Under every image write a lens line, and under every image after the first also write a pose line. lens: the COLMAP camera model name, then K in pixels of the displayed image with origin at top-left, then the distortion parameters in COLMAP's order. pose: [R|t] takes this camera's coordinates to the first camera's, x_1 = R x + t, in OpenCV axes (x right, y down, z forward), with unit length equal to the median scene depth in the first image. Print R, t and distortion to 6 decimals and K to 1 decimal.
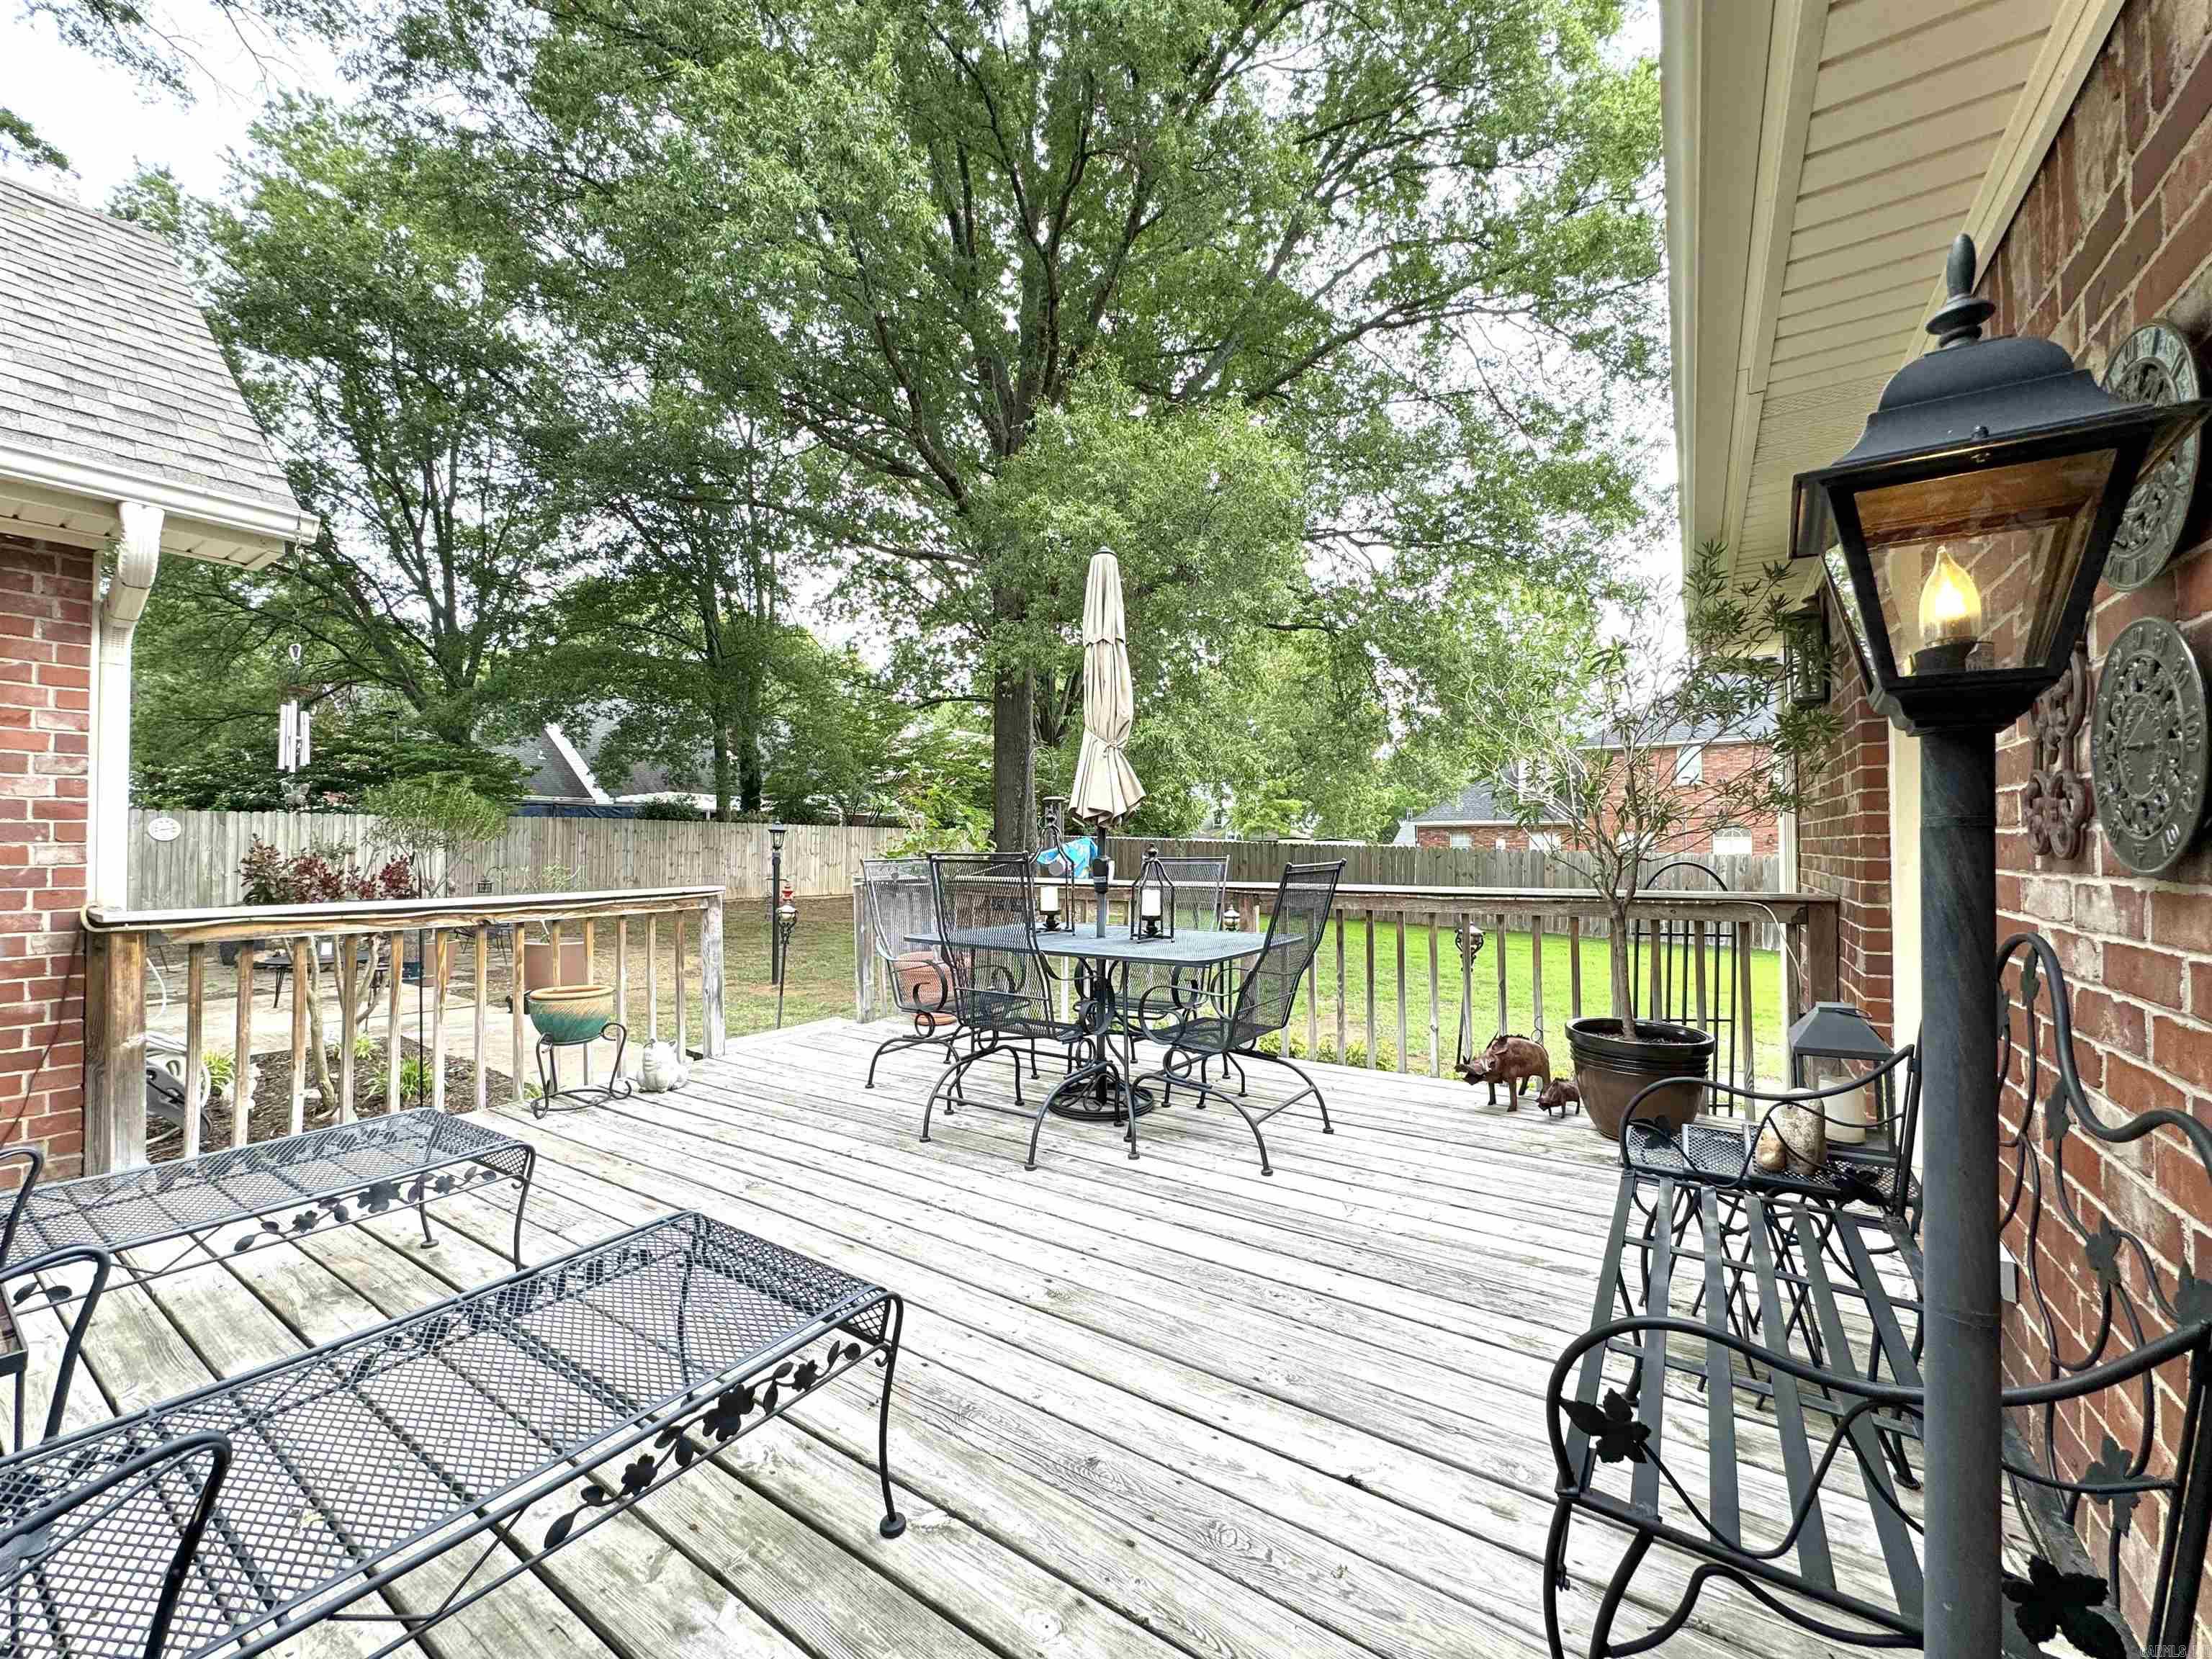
lens RADIAL K [[886.3, 0, 1101.2], [0, 886.3, 834.7], [0, 0, 1]] dist [-0.000568, -0.000181]
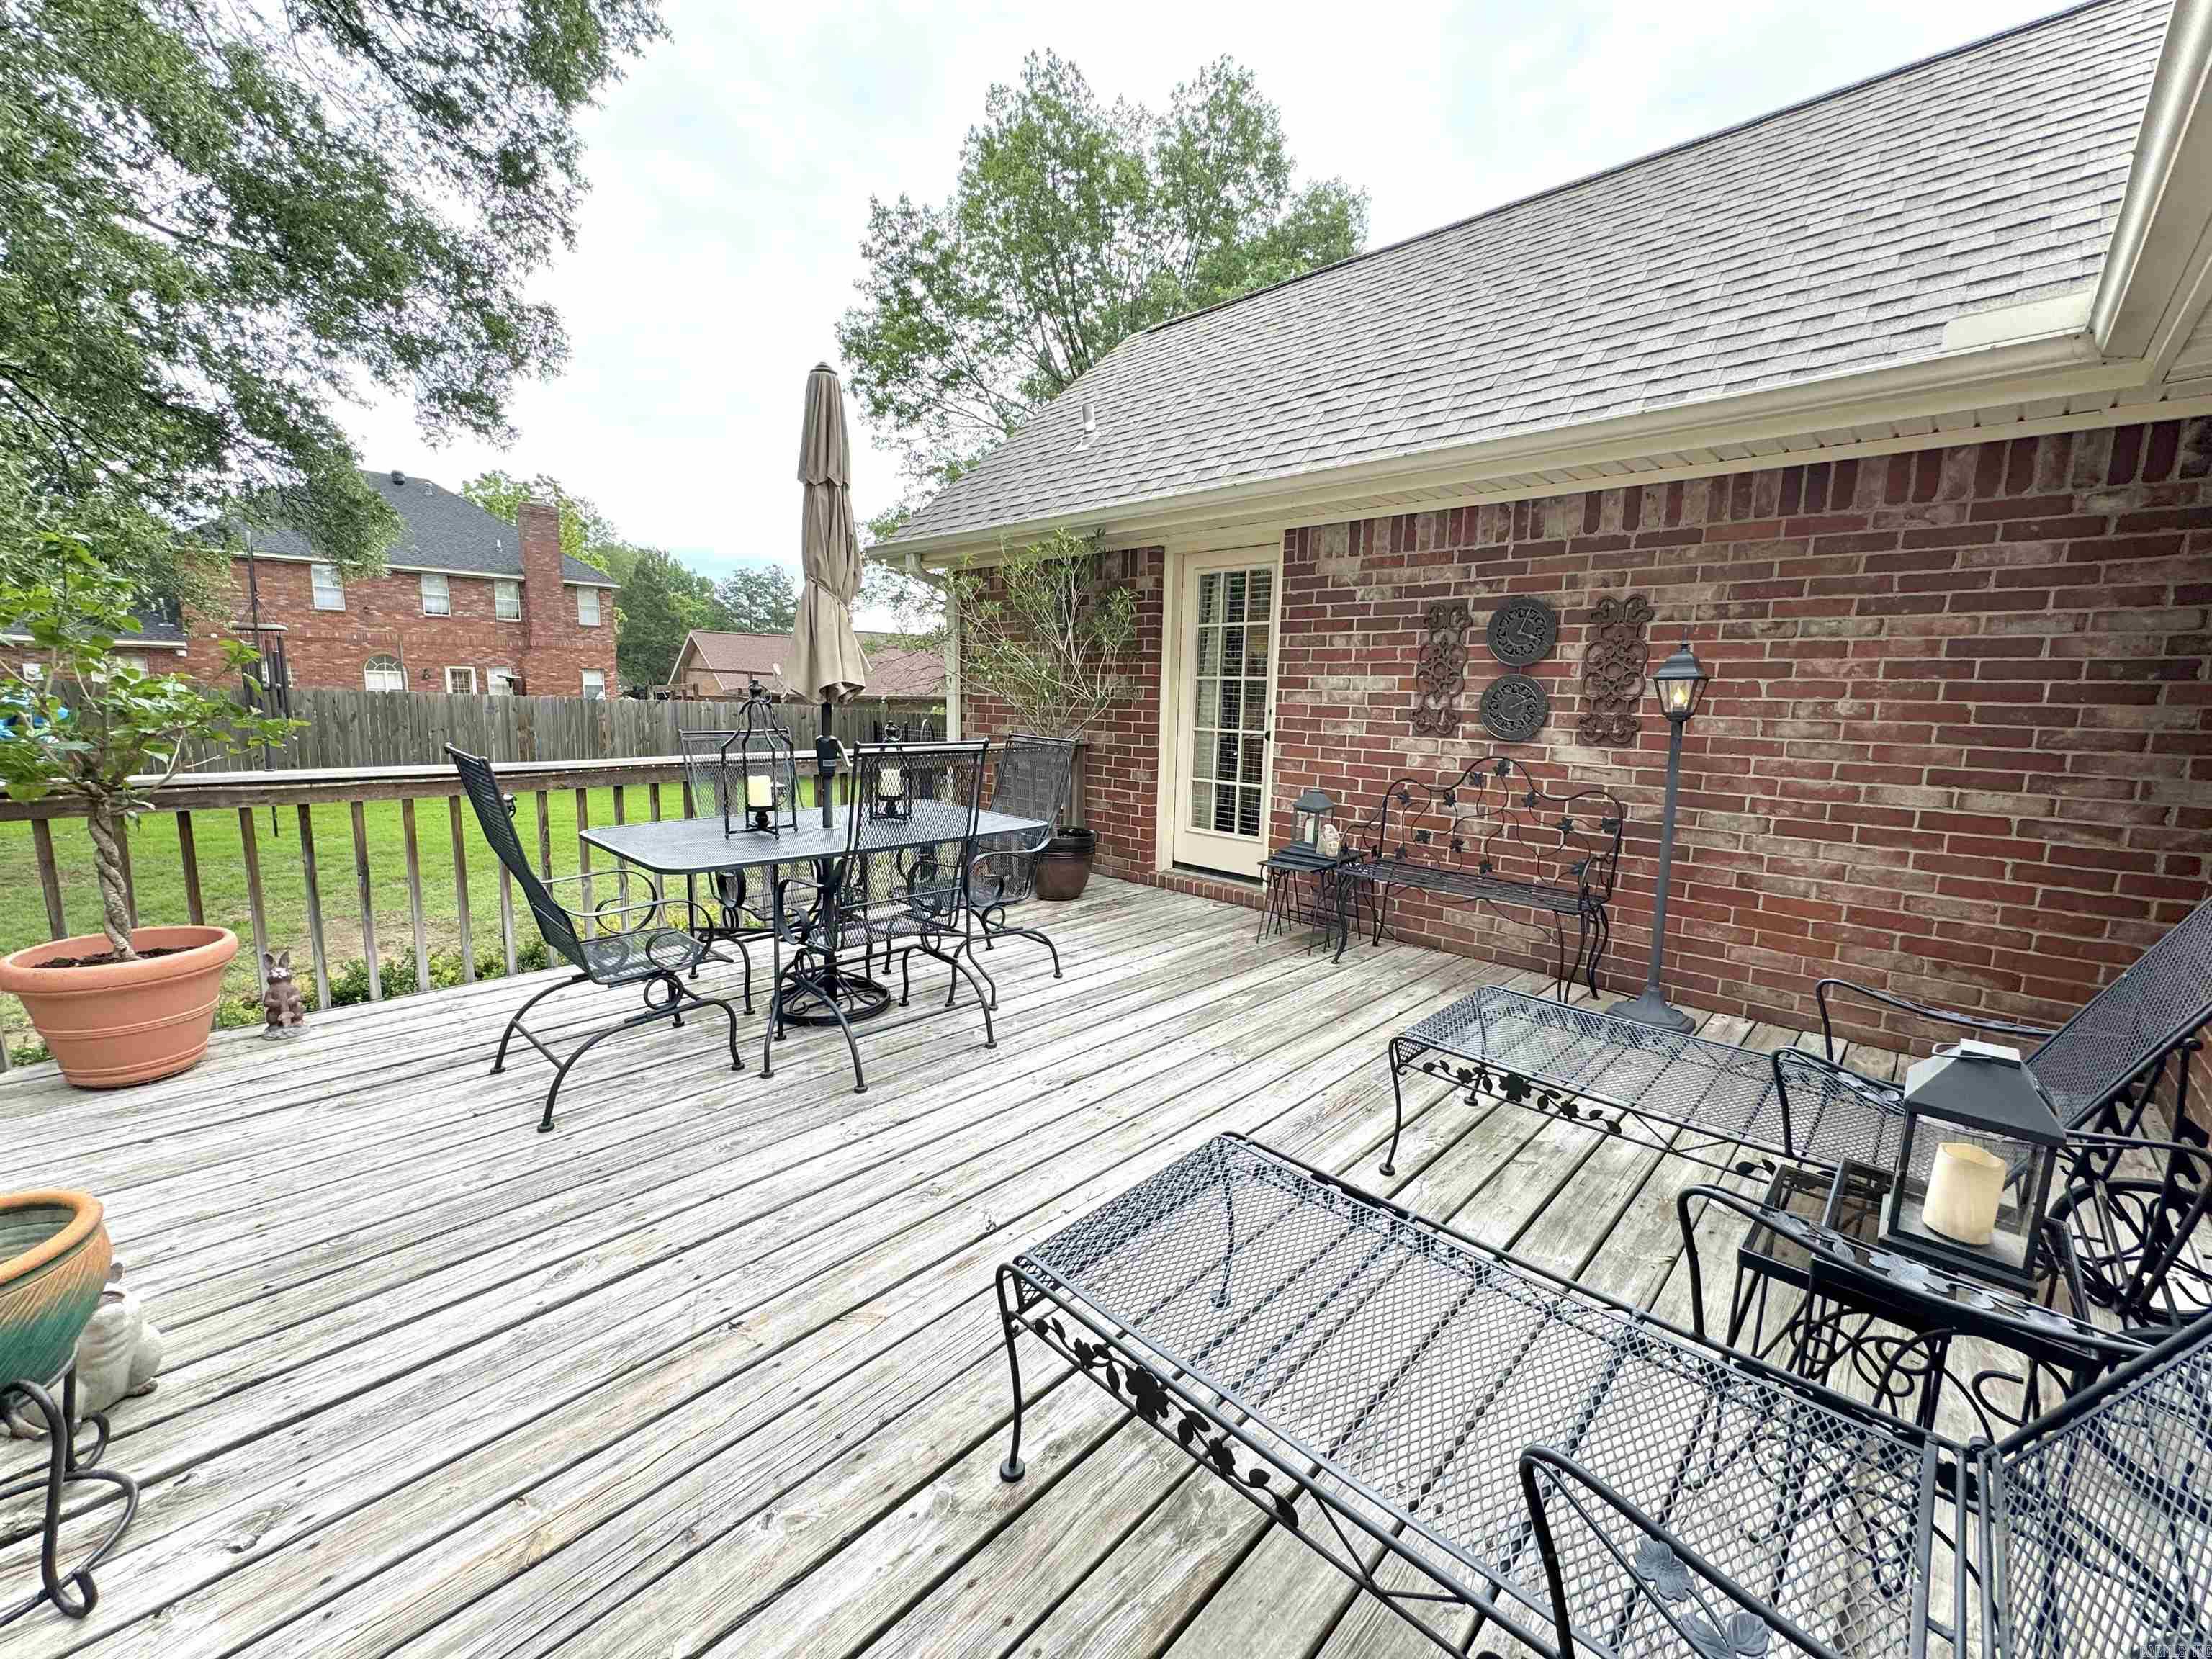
lens RADIAL K [[886.3, 0, 1103.6], [0, 886.3, 824.9], [0, 0, 1]] dist [-0.000568, -0.000181]
pose [[0.175262, -0.148149, 0.973311, -0.923494], [-0.034383, 0.987089, 0.156437, -0.041346], [-0.983921, -0.060883, 0.167905, 0.637351]]
